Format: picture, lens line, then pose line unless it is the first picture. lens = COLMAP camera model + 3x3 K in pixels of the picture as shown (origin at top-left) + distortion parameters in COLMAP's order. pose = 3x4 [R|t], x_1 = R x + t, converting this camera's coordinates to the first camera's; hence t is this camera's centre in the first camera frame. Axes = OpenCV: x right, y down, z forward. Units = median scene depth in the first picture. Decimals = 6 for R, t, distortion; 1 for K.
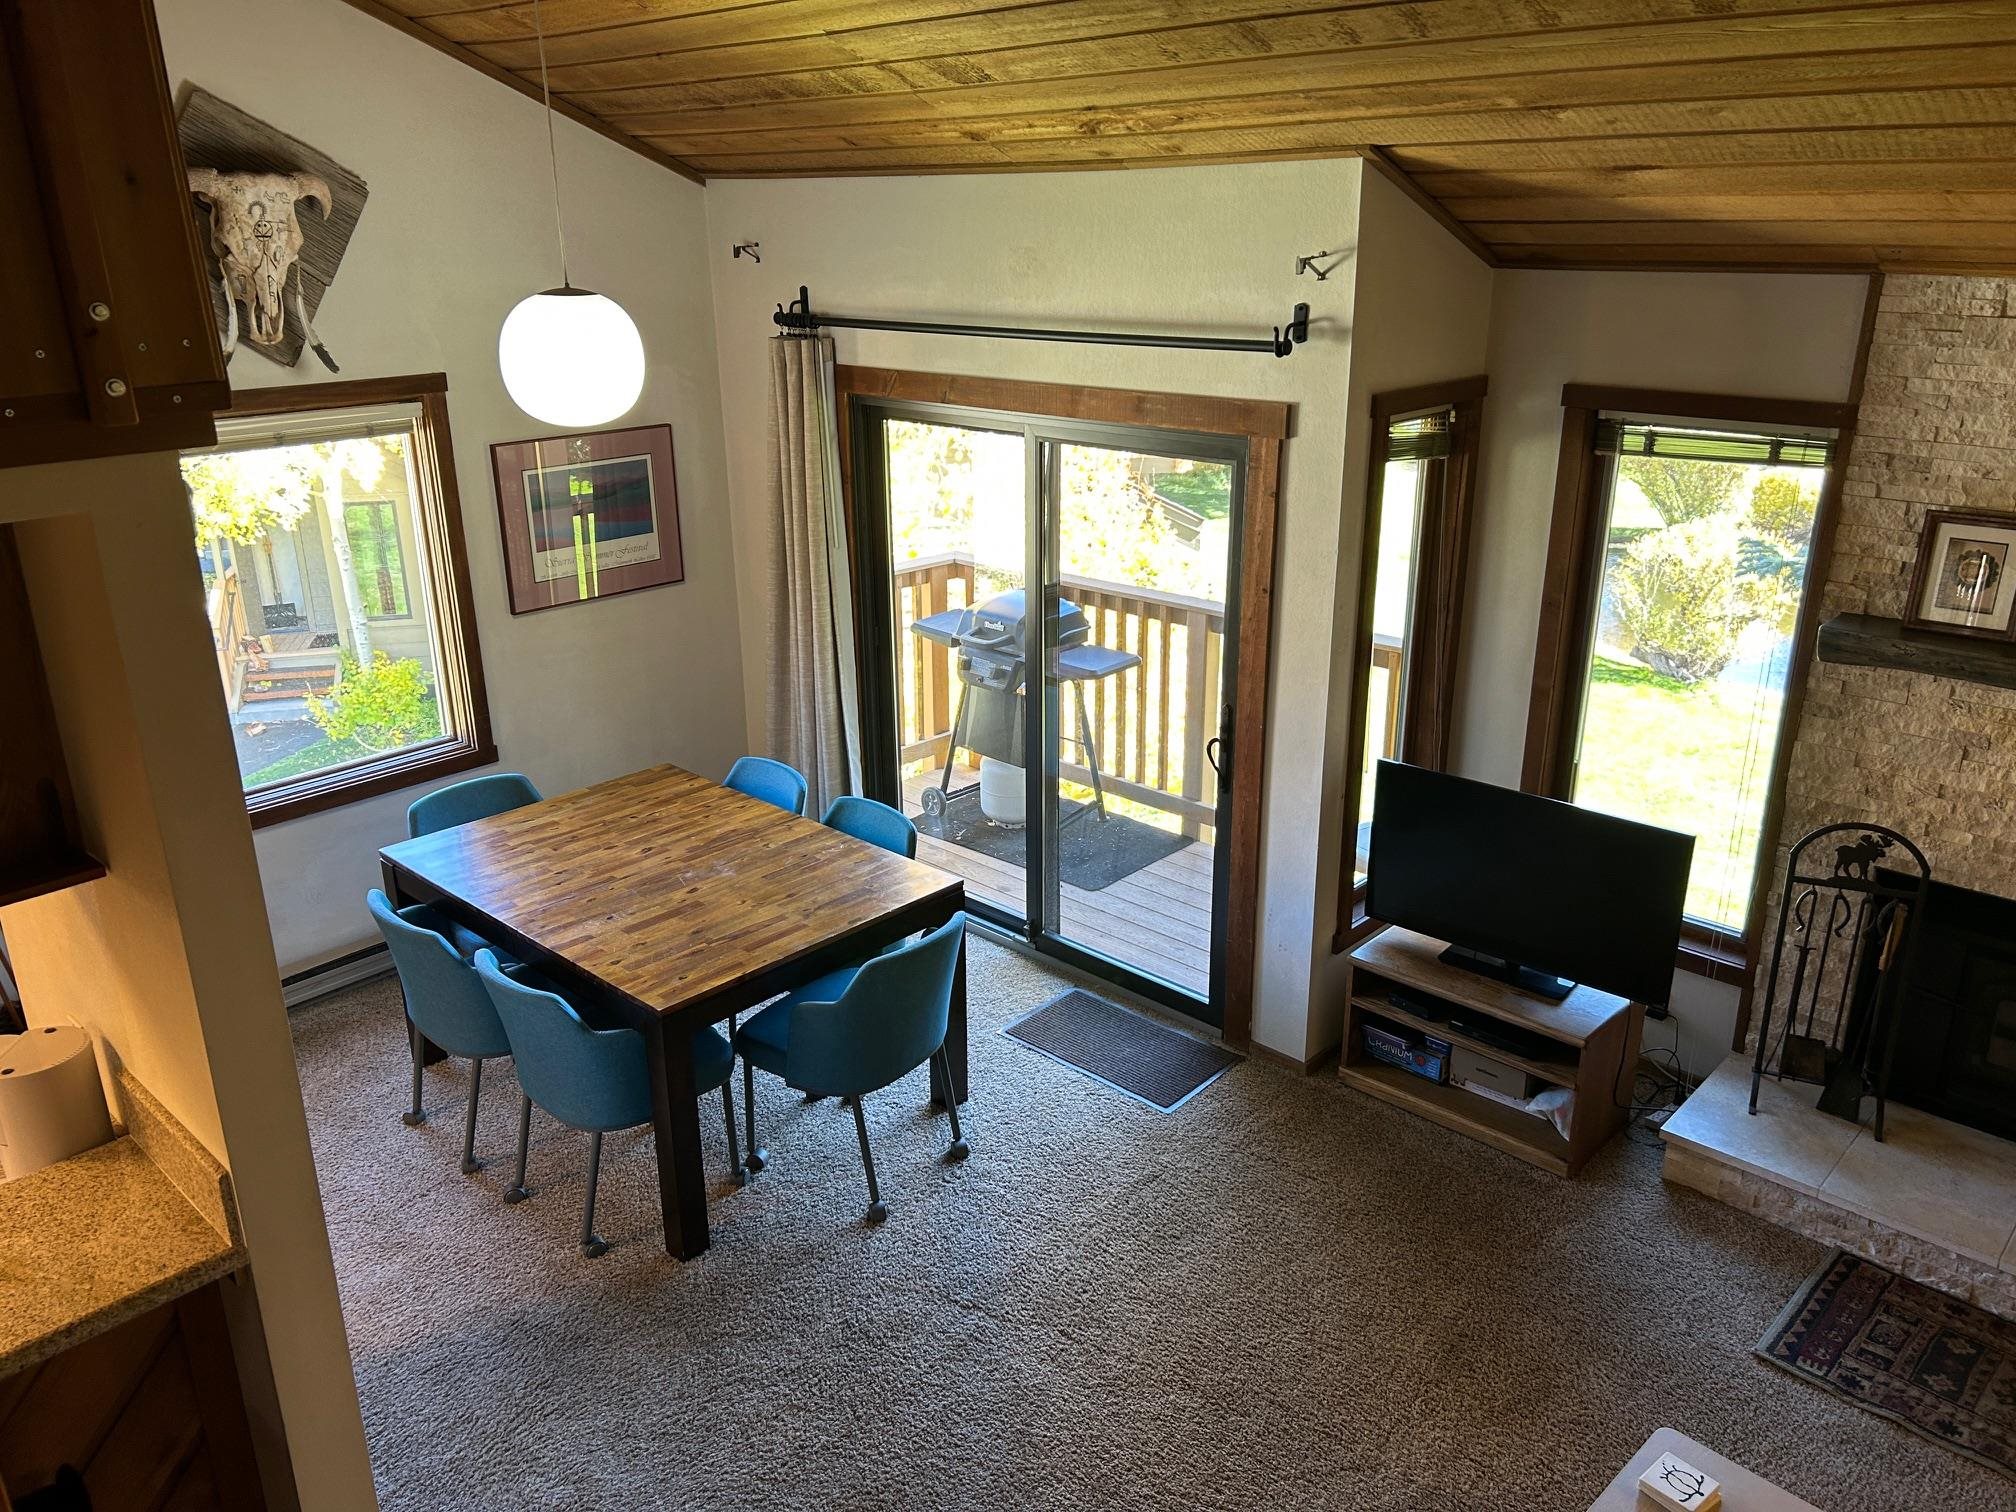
lens RADIAL K [[1510.5, 0, 1007.9], [0, 1510.5, 759.7], [0, 0, 1]] dist [0.052101, -0.060155]
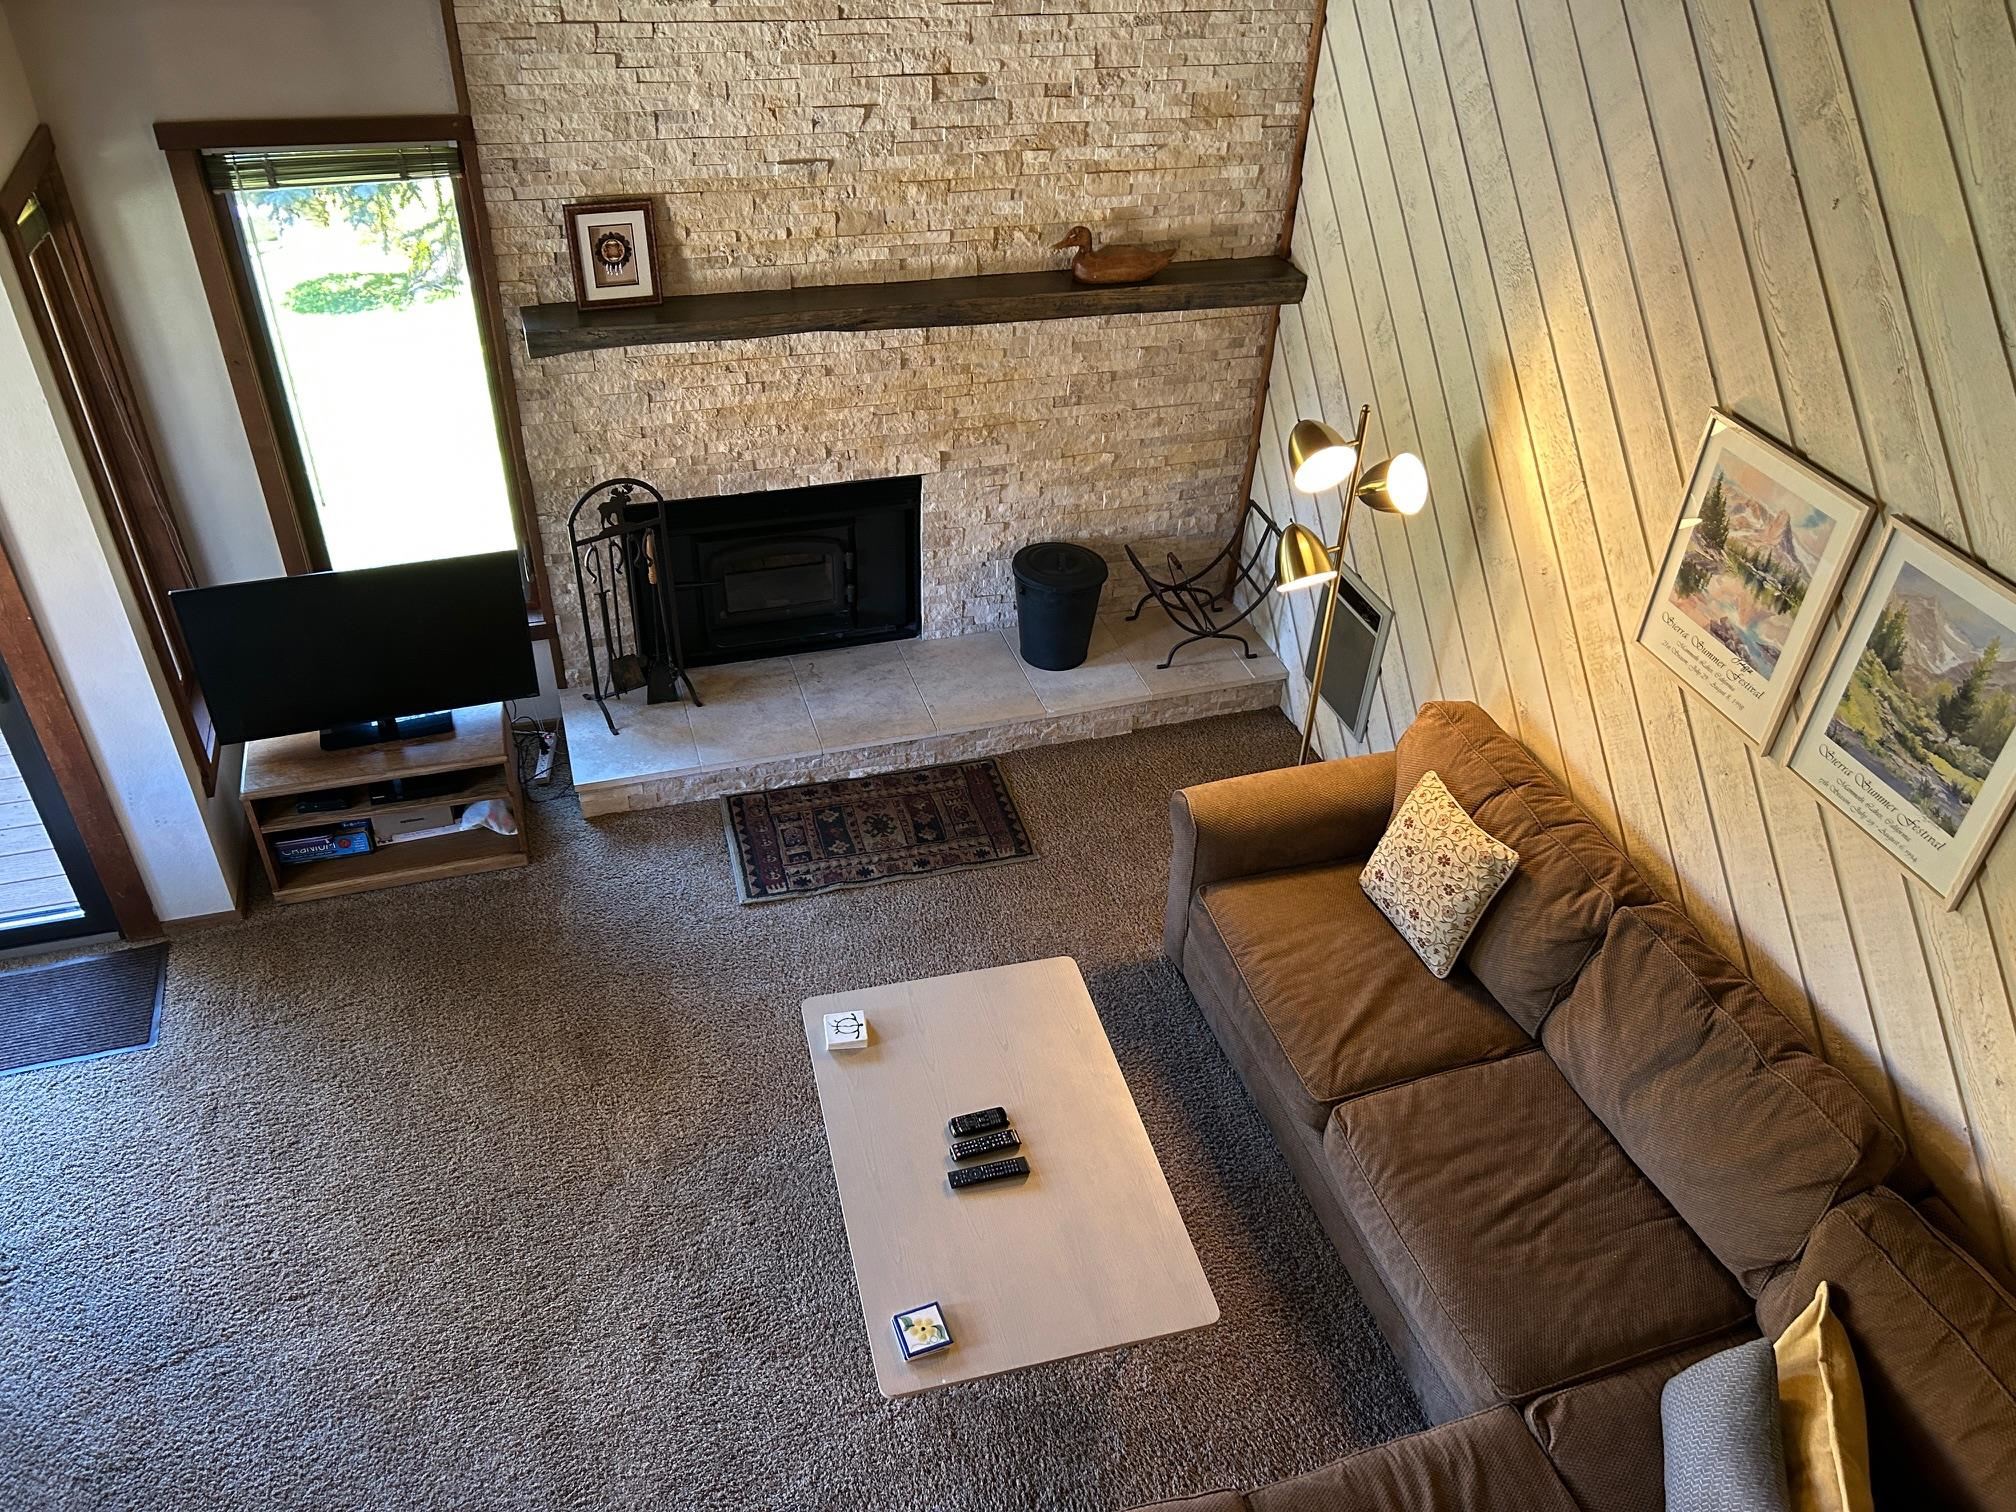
lens RADIAL K [[1510.5, 0, 1015.8], [0, 1510.5, 760.8], [0, 0, 1]] dist [0.052101, -0.060155]
pose [[0.478405, -0.512721, 0.712913, -0.211602], [0.251089, 0.857819, 0.448442, -0.193864], [-0.841477, -0.035532, 0.539124, 0.077444]]
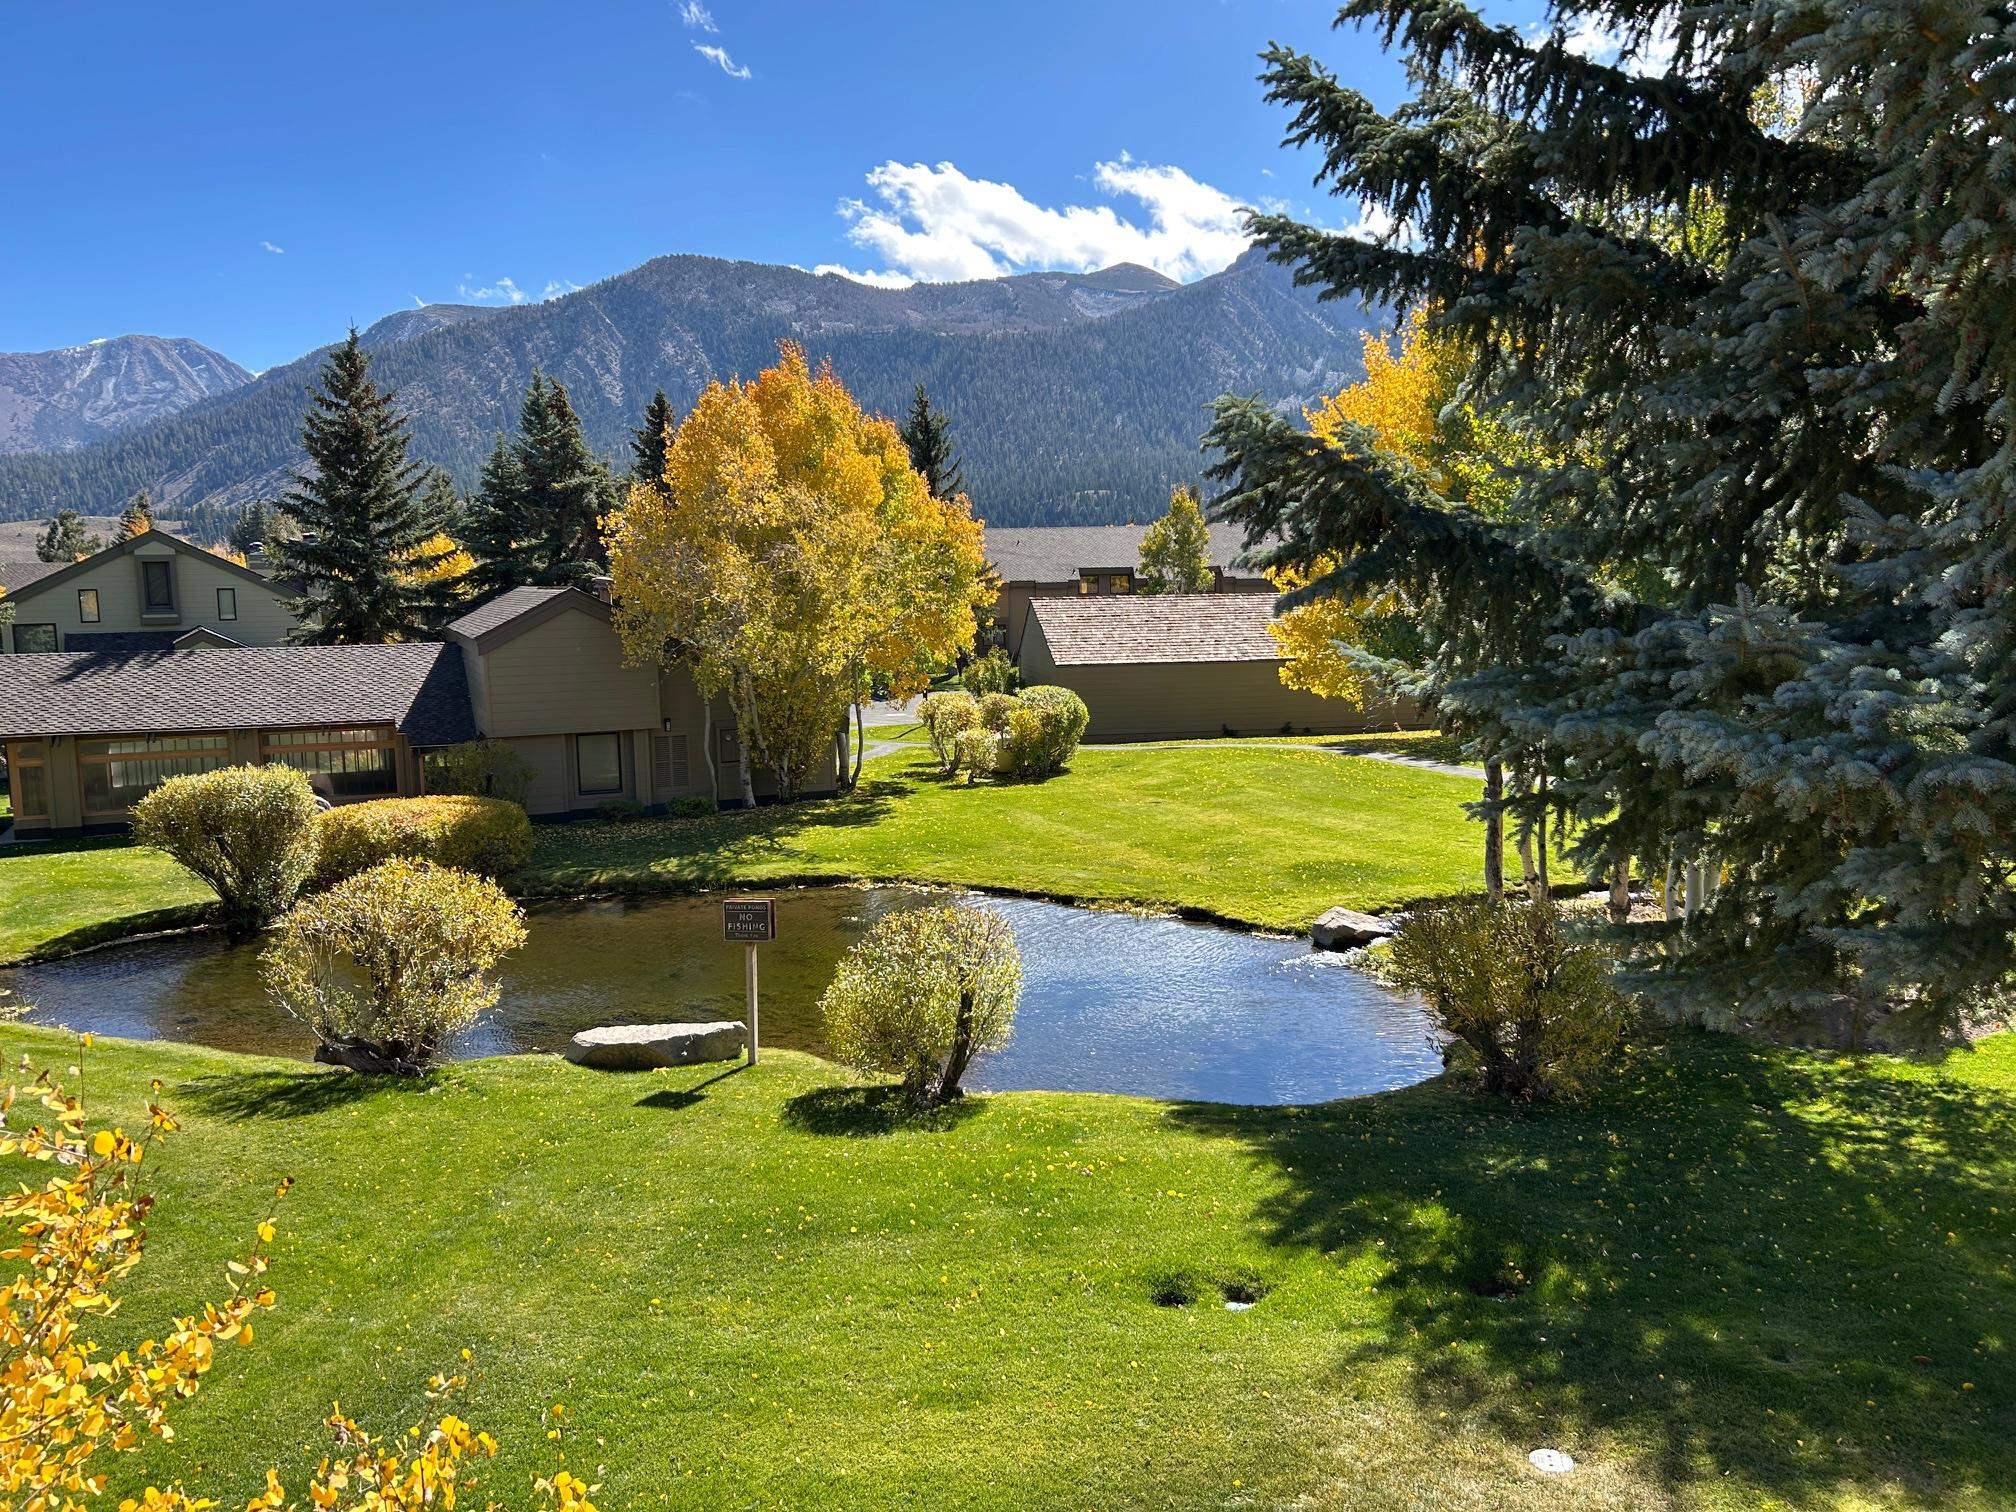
lens RADIAL K [[1510.5, 0, 1004.1], [0, 1510.5, 747.5], [0, 0, 1]] dist [0.052101, -0.060155]
pose [[0.544053, -0.094577, 0.833704, -0.061805], [0.296554, 0.951170, -0.085620, -0.254330], [-0.784896, 0.293820, 0.545534, 1.457114]]
